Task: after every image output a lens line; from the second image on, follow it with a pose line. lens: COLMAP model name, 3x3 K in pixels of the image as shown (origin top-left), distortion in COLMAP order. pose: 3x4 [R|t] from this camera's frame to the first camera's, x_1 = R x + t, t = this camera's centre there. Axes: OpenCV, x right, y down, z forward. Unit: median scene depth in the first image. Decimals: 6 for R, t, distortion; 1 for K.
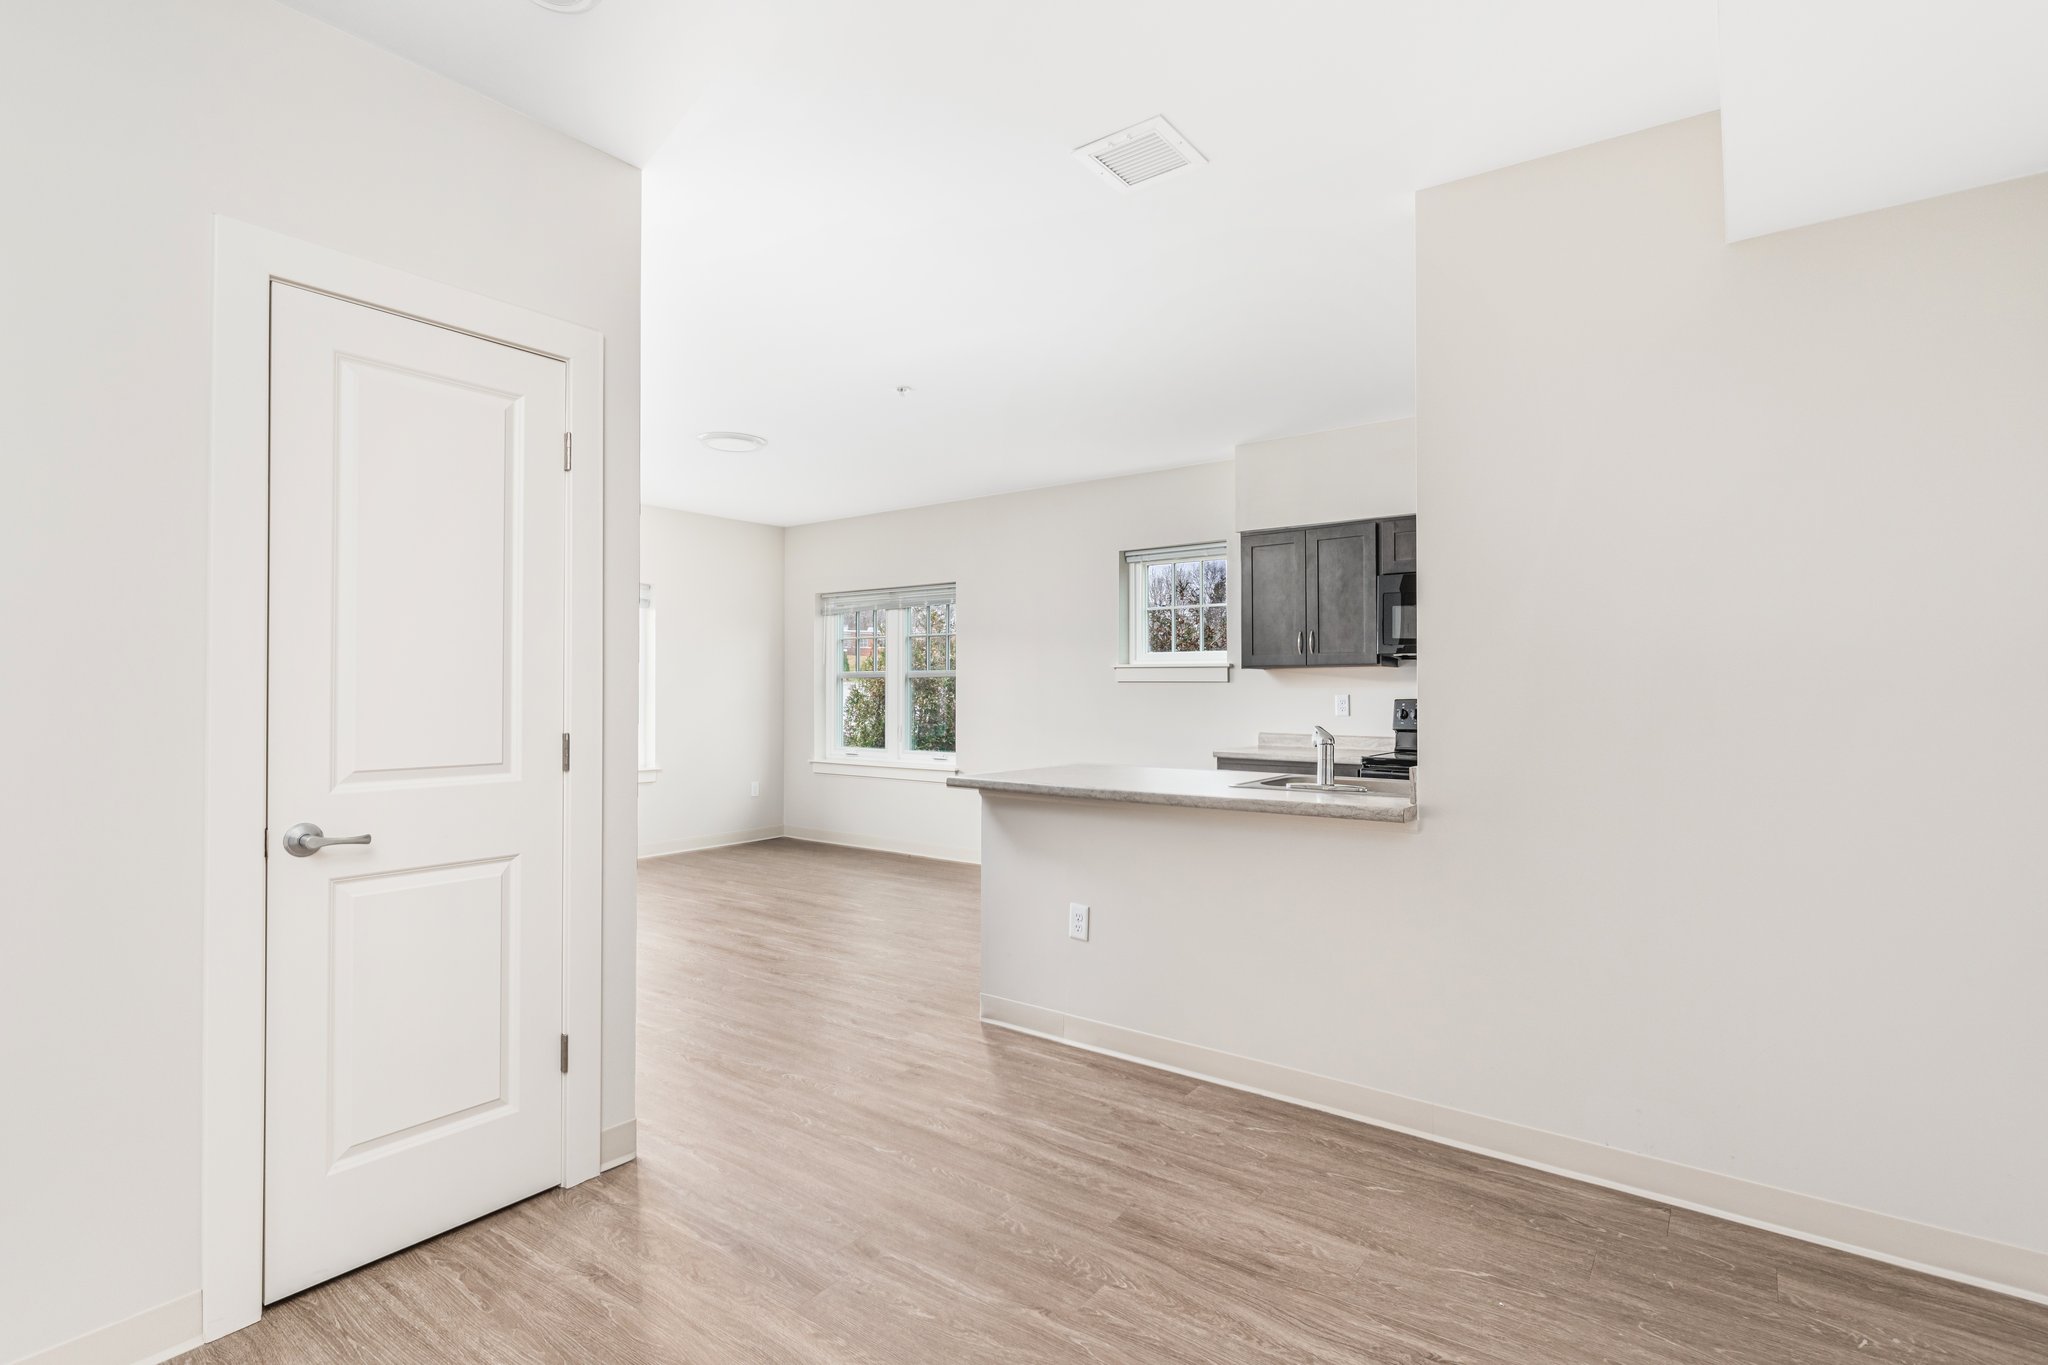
lens RADIAL K [[981.4, 0, 1012.4], [0, 981.4, 681.2], [0, 0, 1]] dist [0.000330, 0.000388]
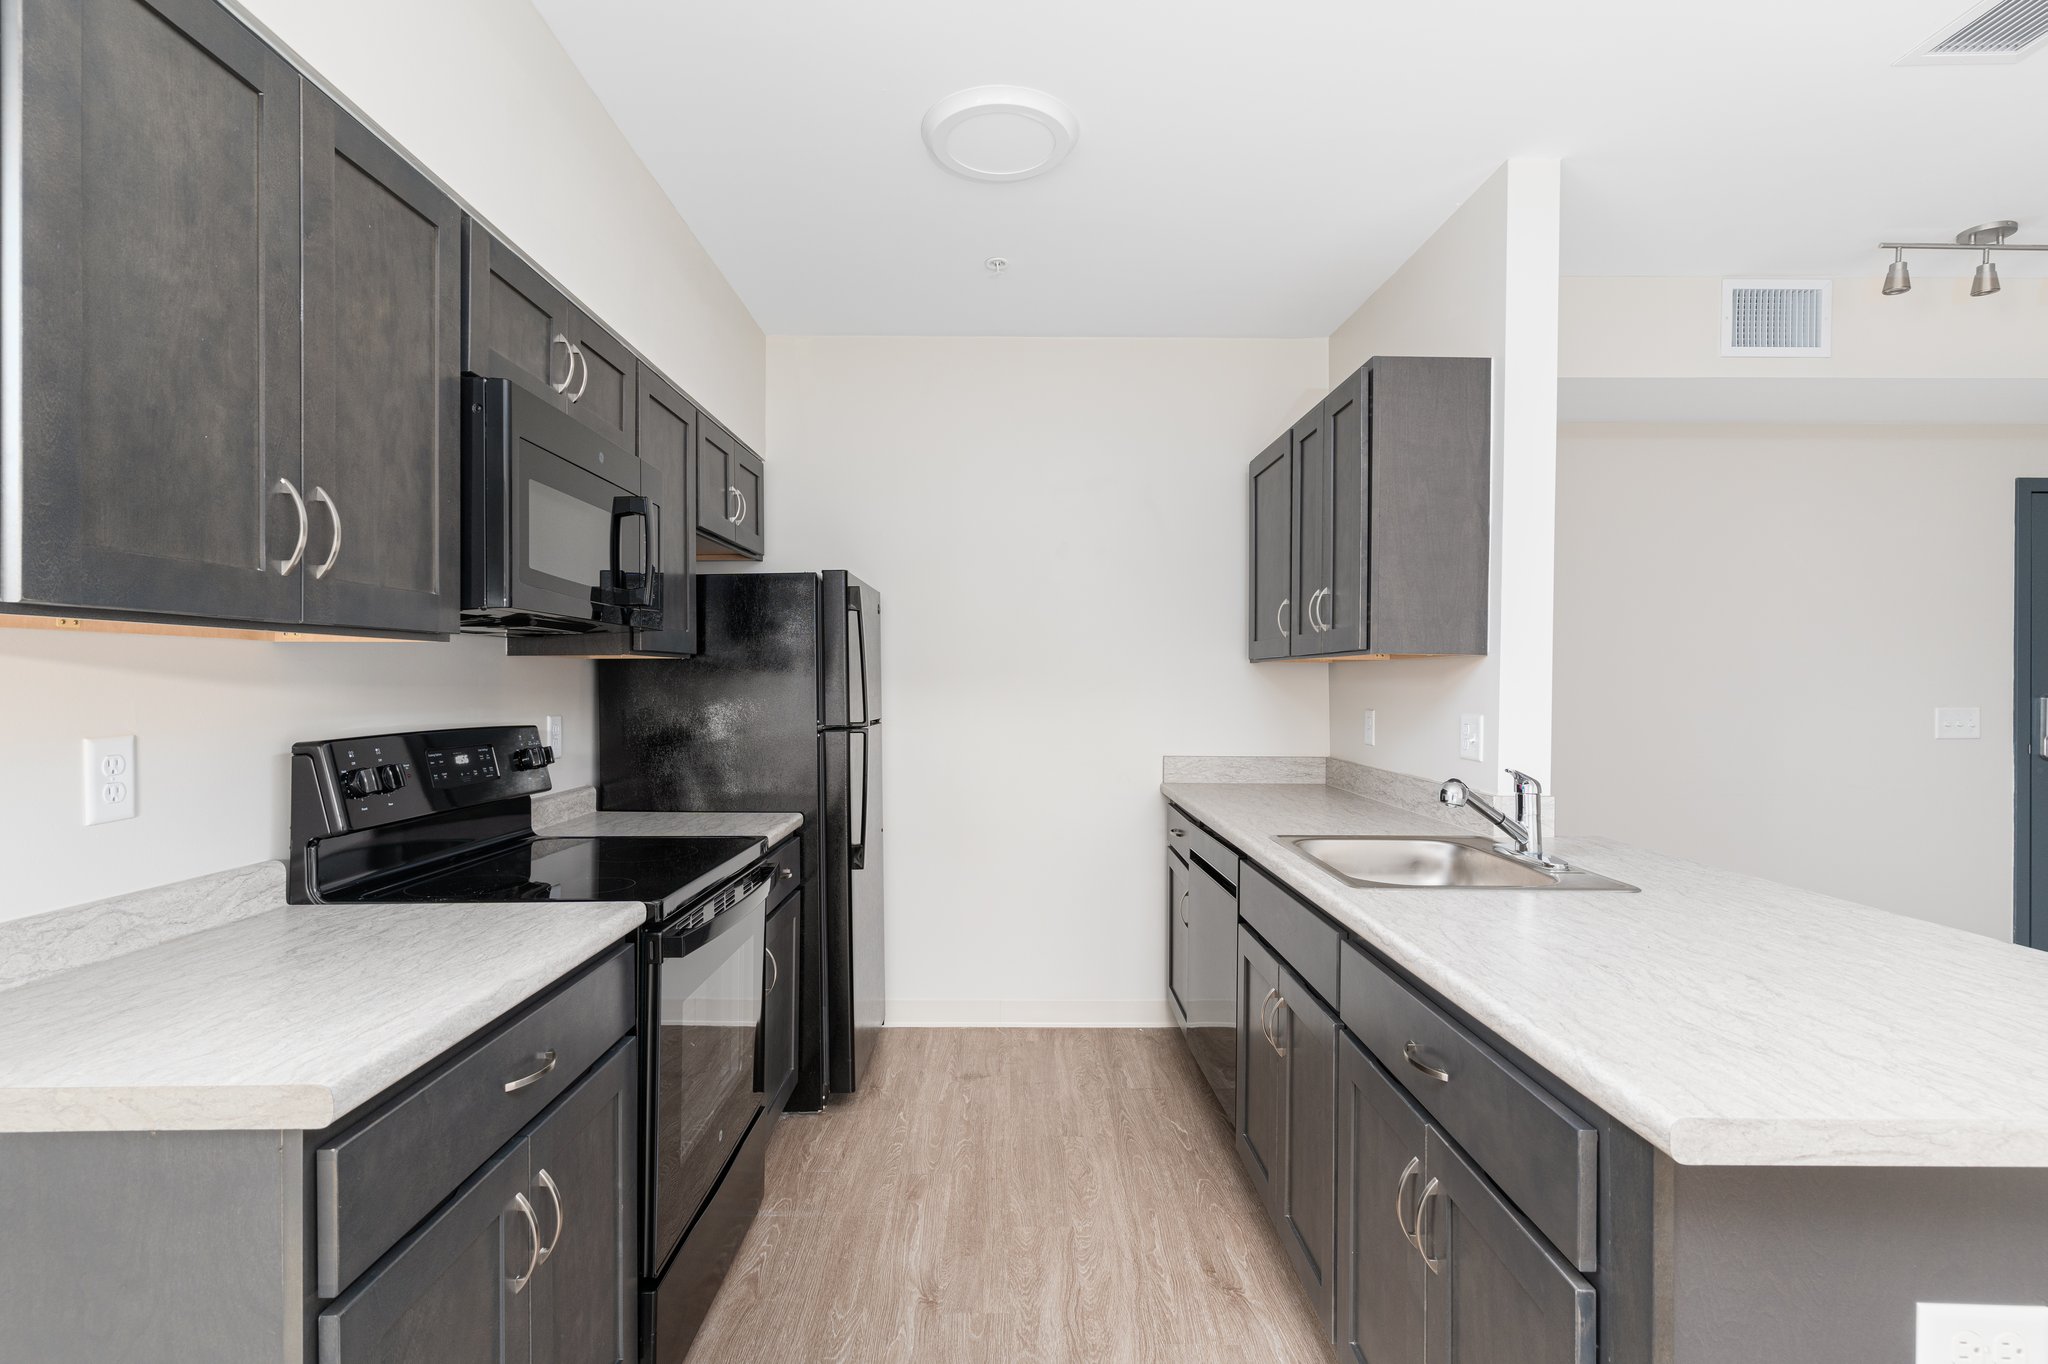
lens RADIAL K [[981.4, 0, 1014.0], [0, 981.4, 679.7], [0, 0, 1]] dist [0.000330, 0.000388]
pose [[-0.603855, 0.000466, 0.797094, -0.005513], [-0.011166, 0.999897, -0.009043, -0.001947], [-0.797016, -0.014361, -0.603787, 0.947322]]
